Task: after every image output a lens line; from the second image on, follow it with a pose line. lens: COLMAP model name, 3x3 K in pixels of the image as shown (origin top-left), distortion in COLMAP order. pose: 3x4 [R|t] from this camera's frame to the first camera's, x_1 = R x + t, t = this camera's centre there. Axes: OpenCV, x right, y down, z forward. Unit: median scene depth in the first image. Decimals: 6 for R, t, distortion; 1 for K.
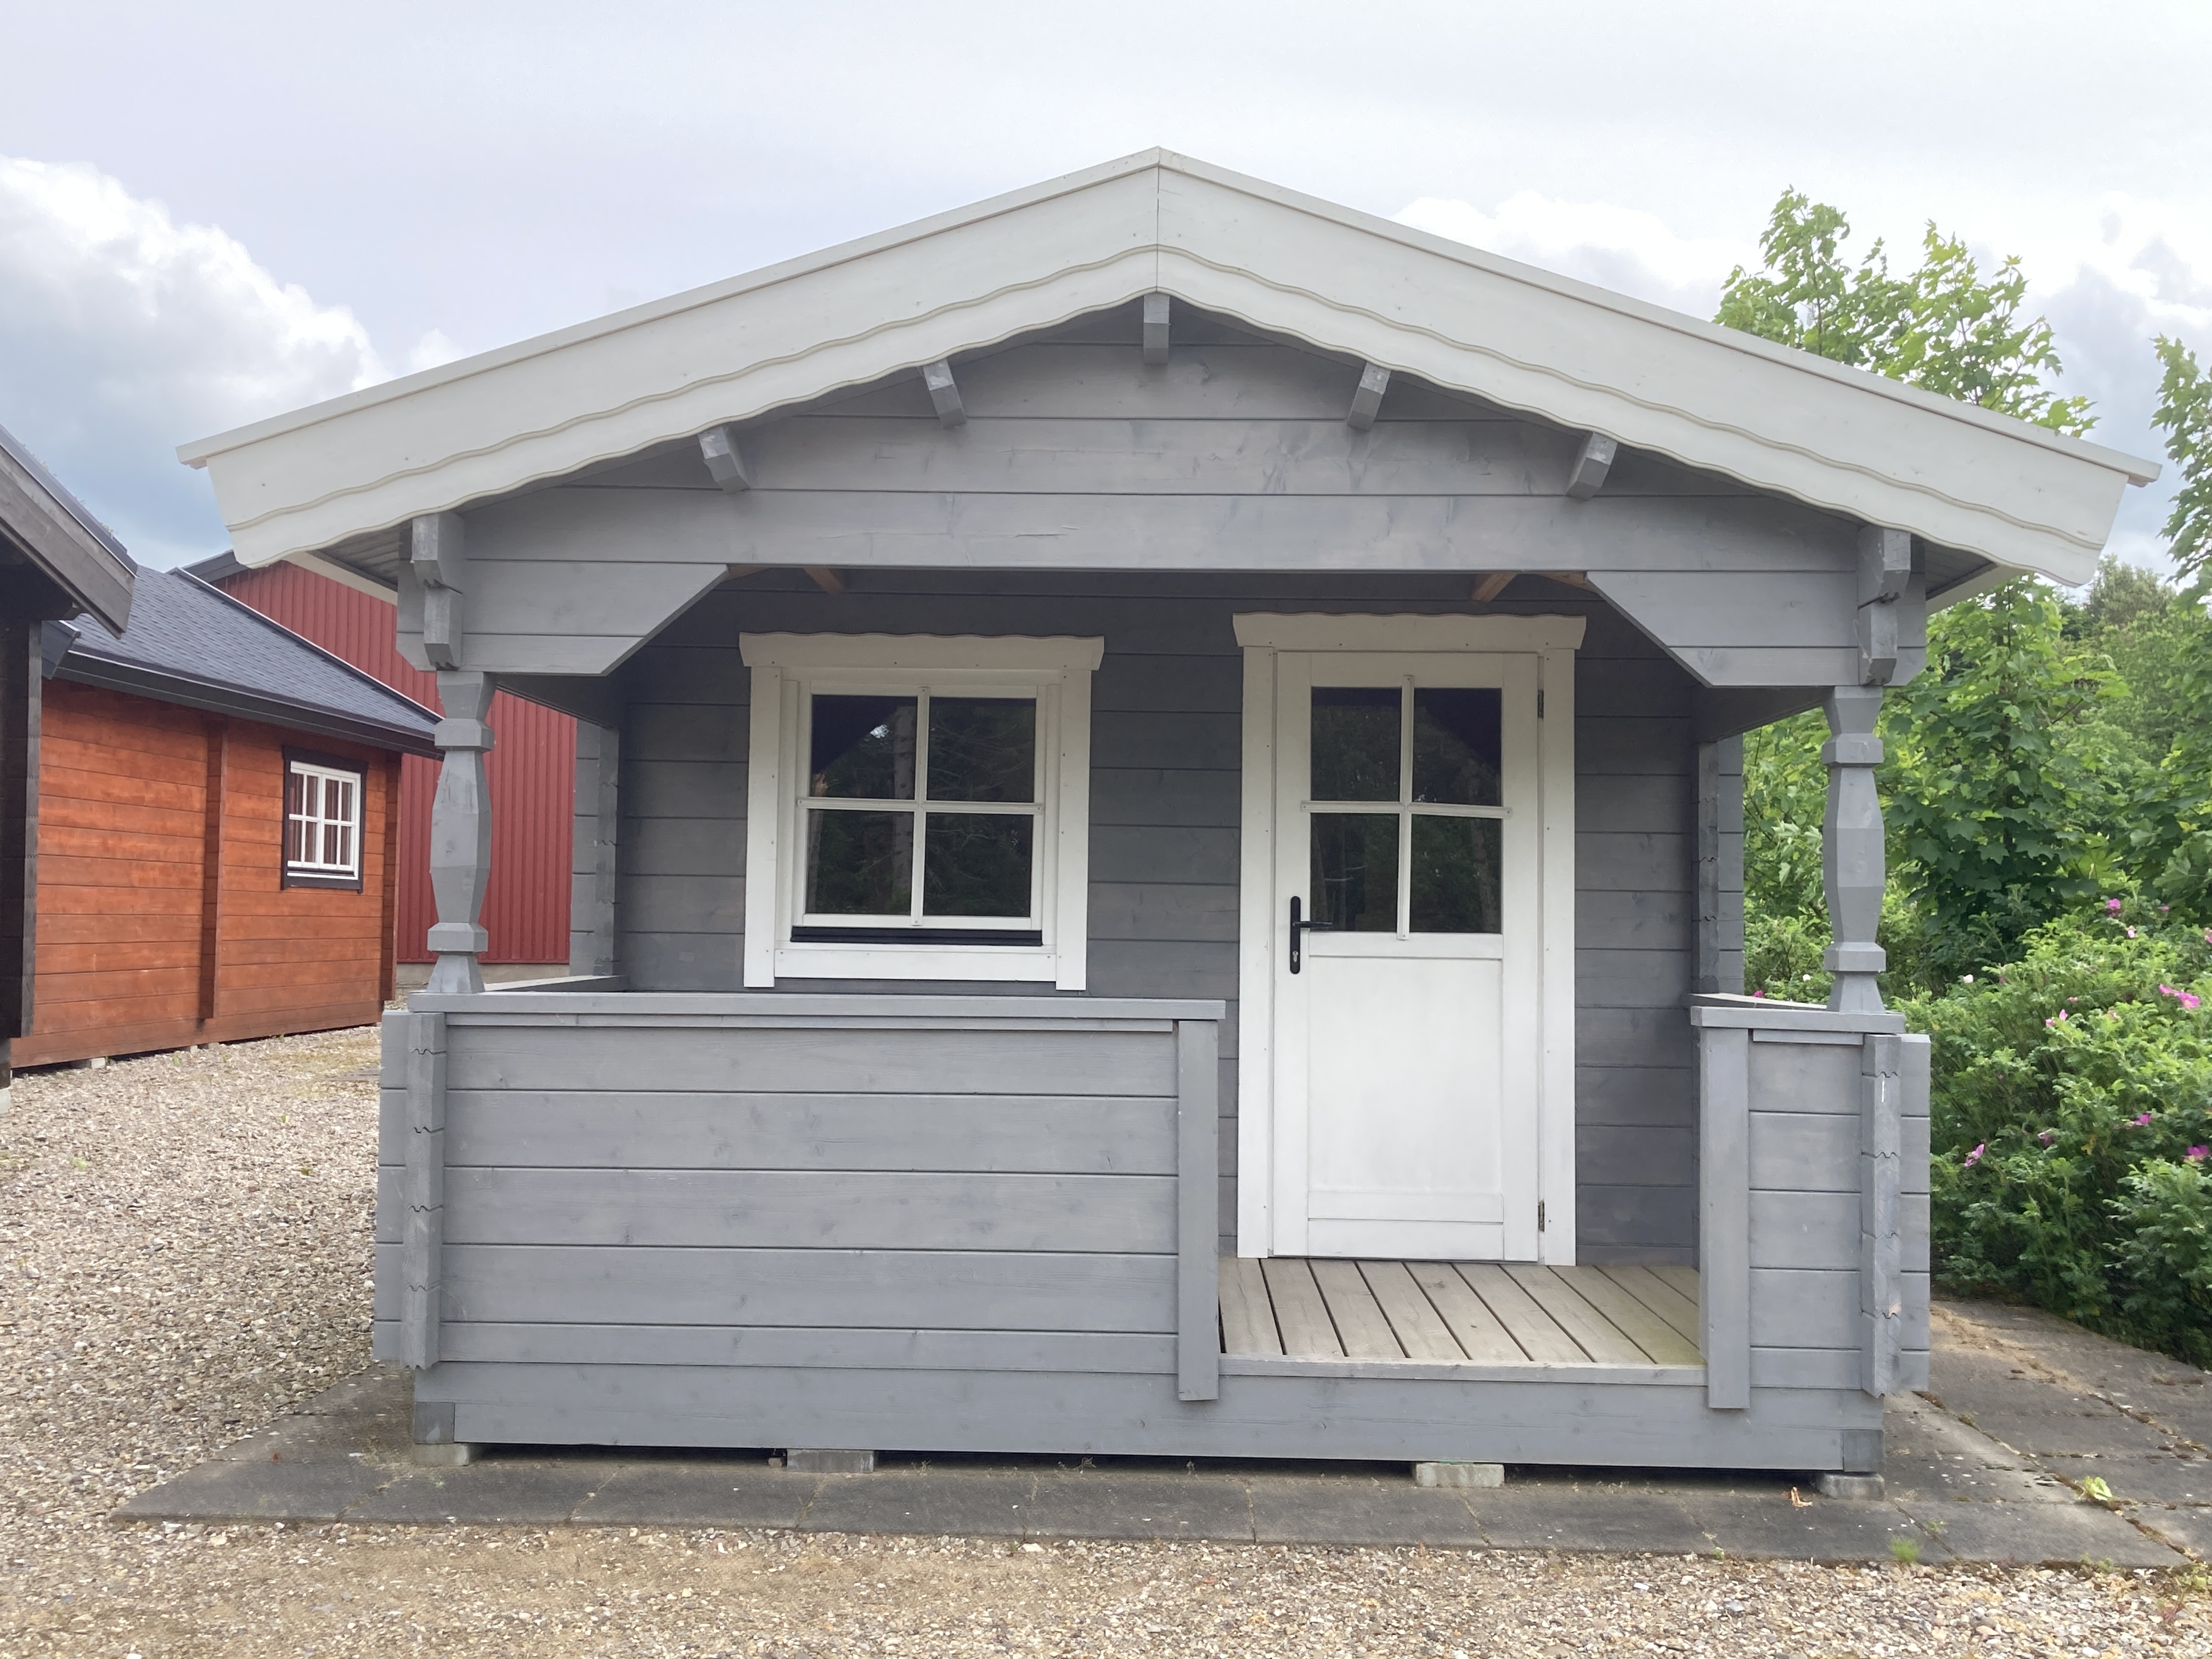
lens RADIAL K [[2289.5, 0, 1105.1], [0, 2289.5, 825.3], [0, 0, 1]] dist [-0.019226, 0.000000]
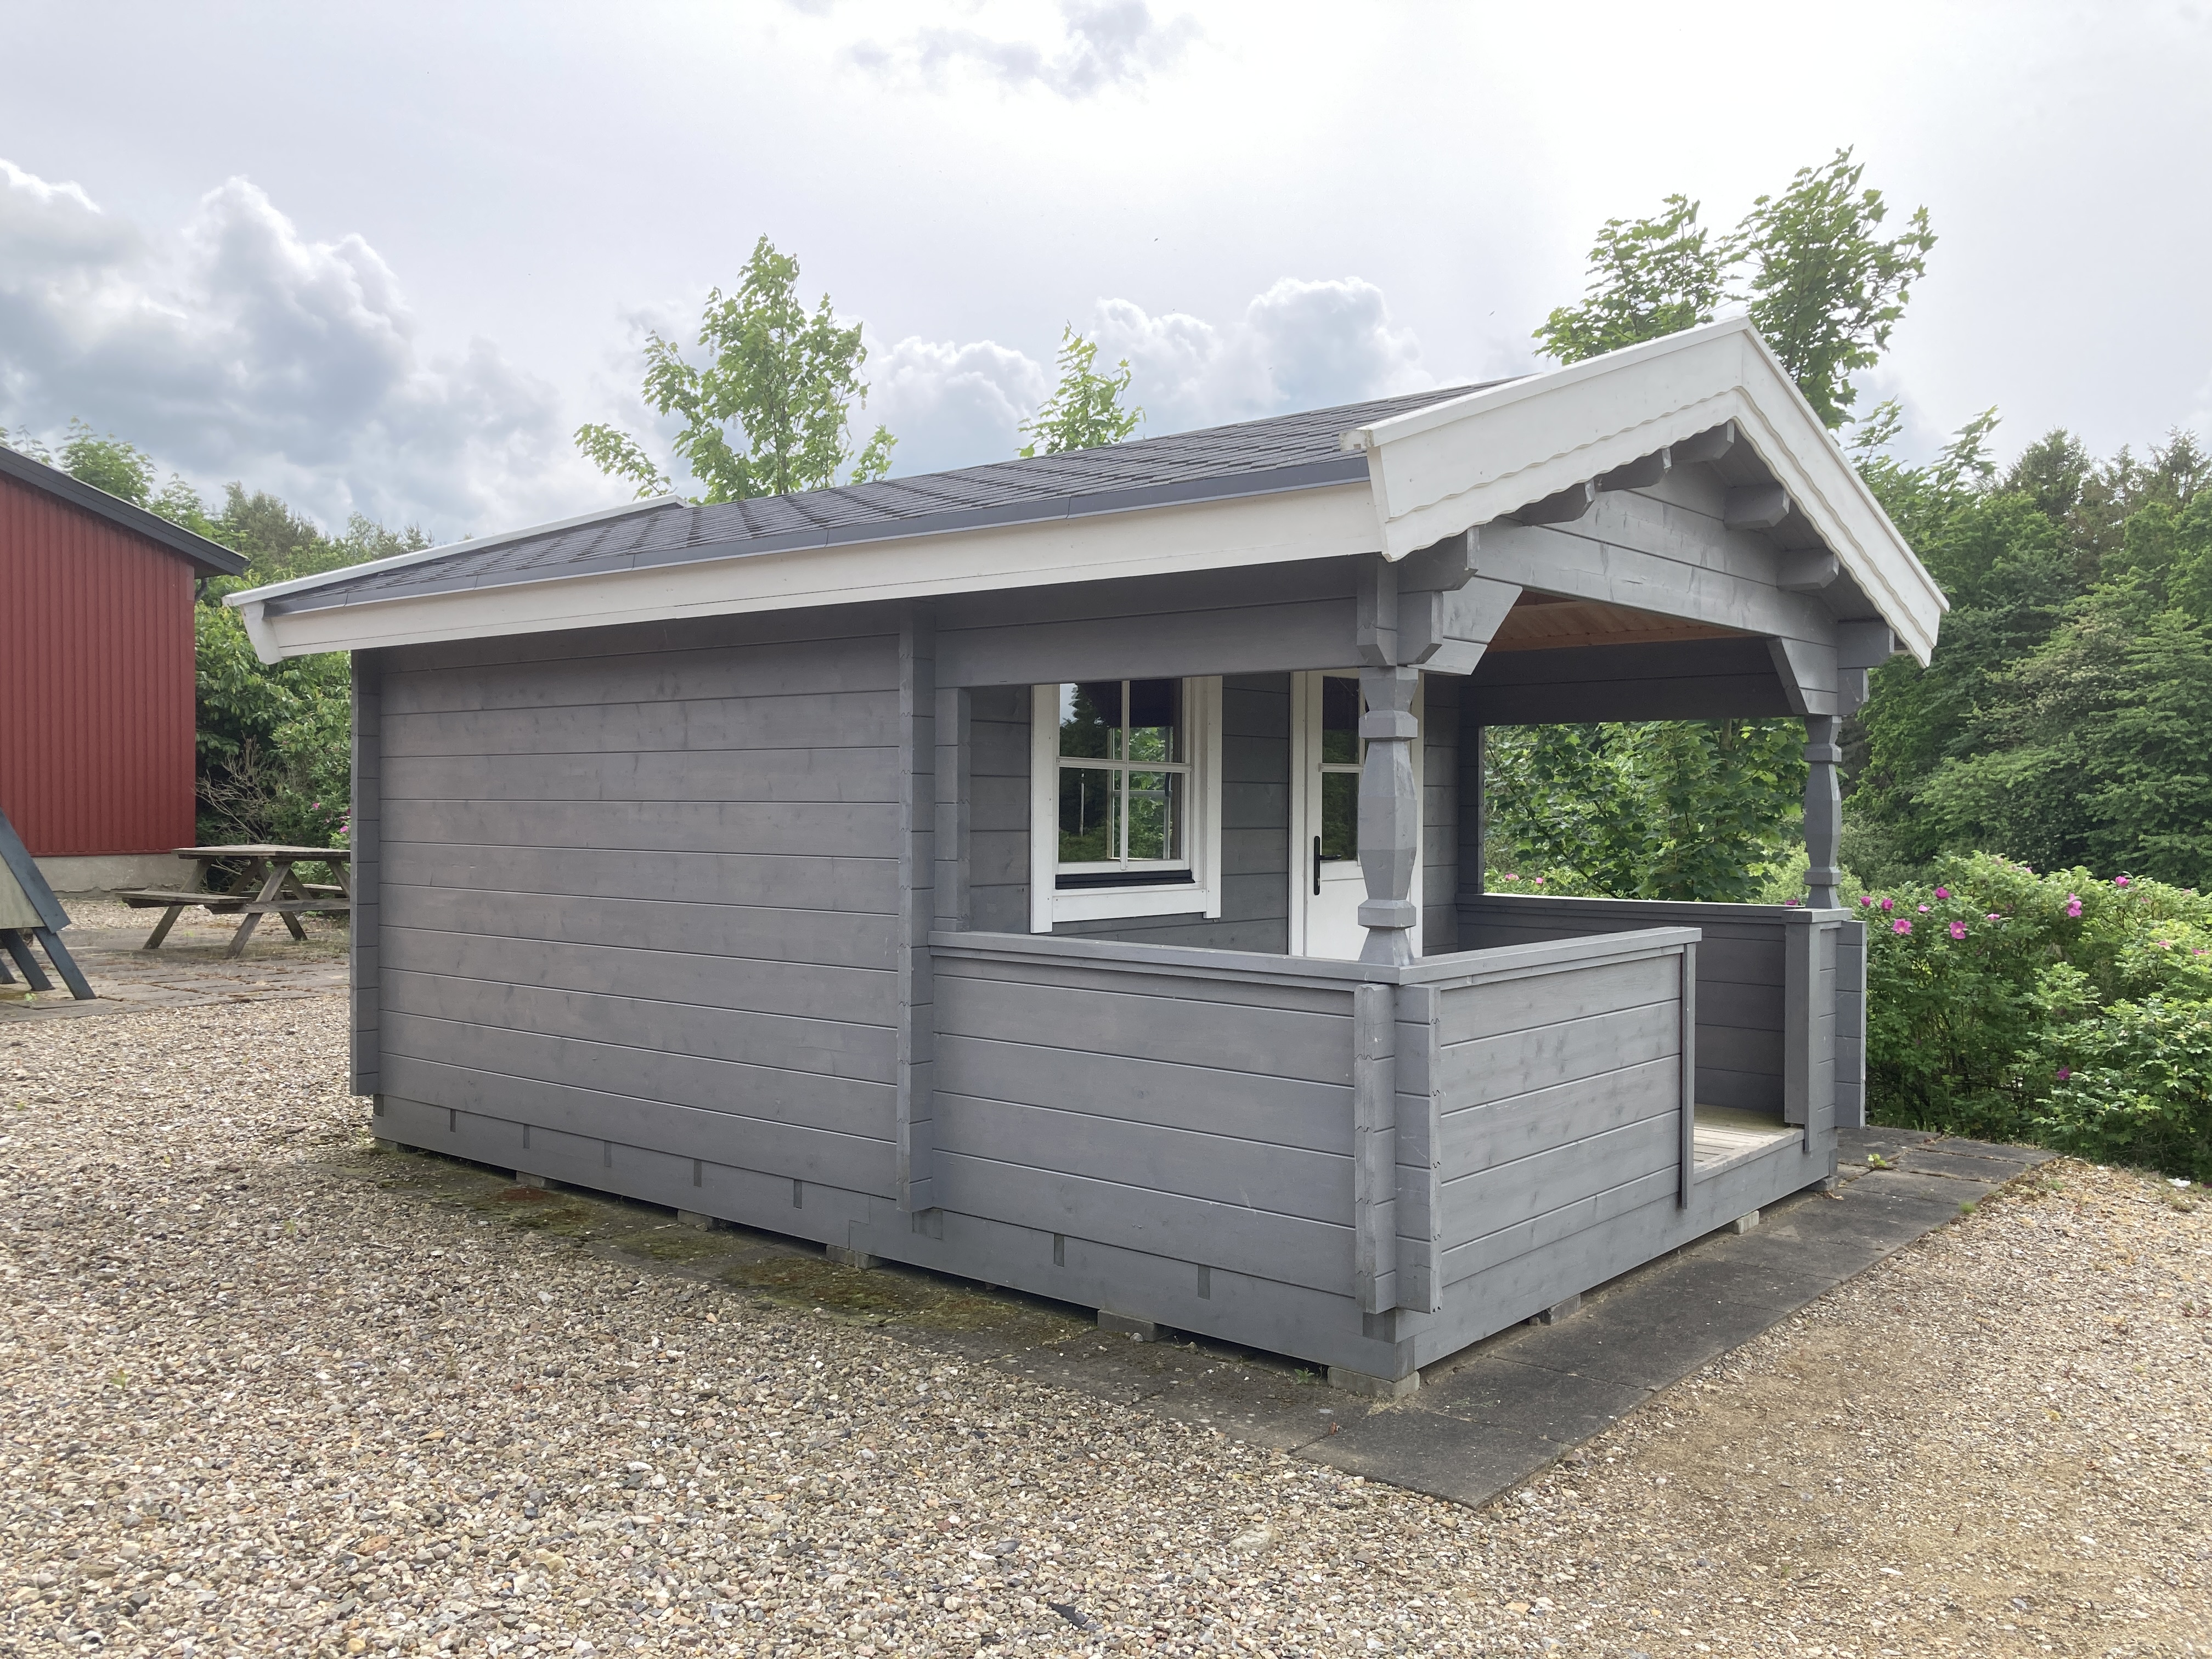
lens RADIAL K [[1804.2, 0, 1105.9], [0, 1804.2, 819.3], [0, 0, 1]] dist [0.024121, -0.038794]
pose [[0.657696, -0.018473, 0.753057, -0.775669], [-0.028487, 0.998374, 0.049370, -0.026486], [-0.752744, -0.053923, 0.656101, 0.412914]]
